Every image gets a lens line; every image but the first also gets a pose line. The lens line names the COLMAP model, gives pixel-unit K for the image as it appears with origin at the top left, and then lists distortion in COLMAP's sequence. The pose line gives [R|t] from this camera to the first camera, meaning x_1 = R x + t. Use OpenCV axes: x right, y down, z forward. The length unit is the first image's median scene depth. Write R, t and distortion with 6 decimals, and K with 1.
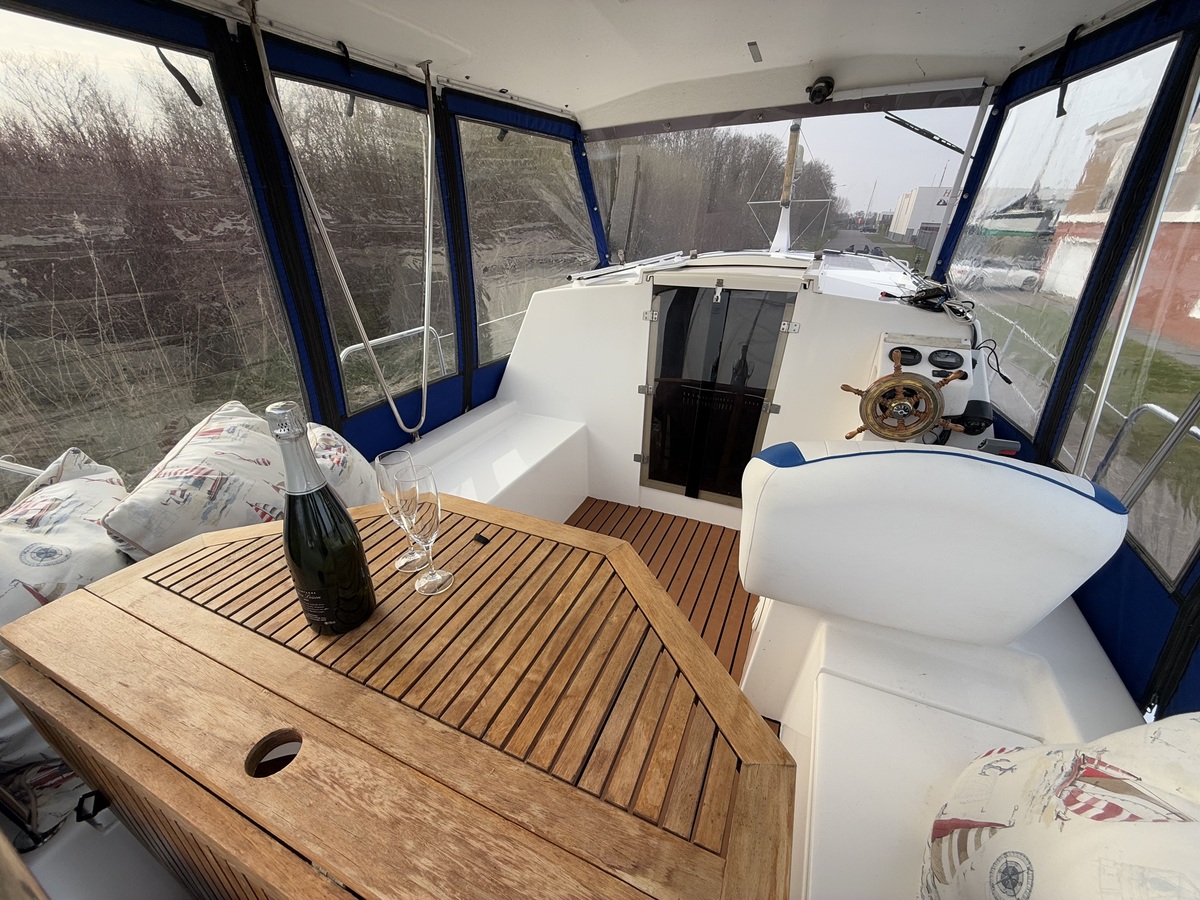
lens RADIAL K [[477.9, 0, 594.7], [0, 477.9, 455.2], [0, 0, 1]] dist [0.001799, 0.000435]
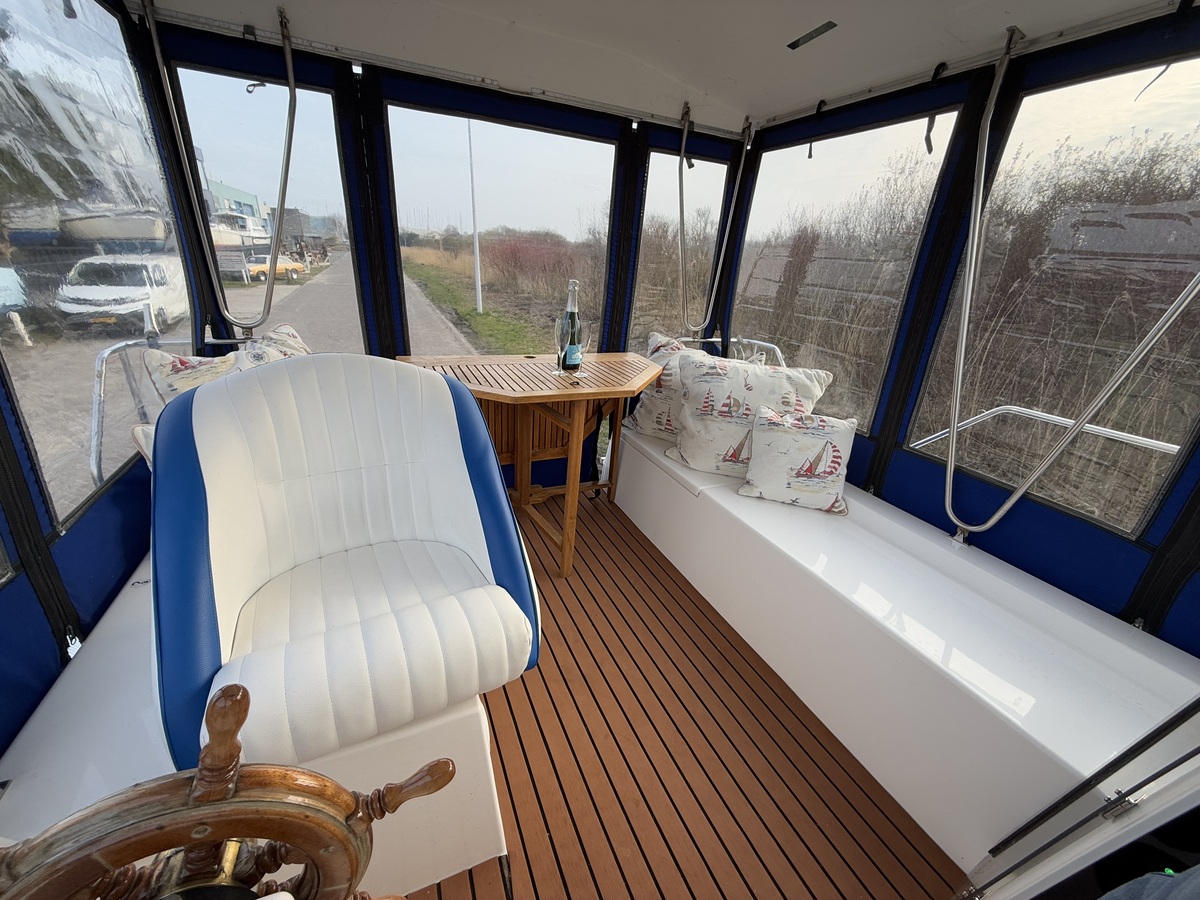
lens RADIAL K [[477.9, 0, 594.7], [0, 477.9, 455.2], [0, 0, 1]] dist [0.001799, 0.000435]
pose [[-0.664102, 0.246721, -0.705760, 0.913444], [-0.390157, 0.690887, 0.608649, -0.665118], [0.637767, 0.679562, -0.362559, 1.570362]]
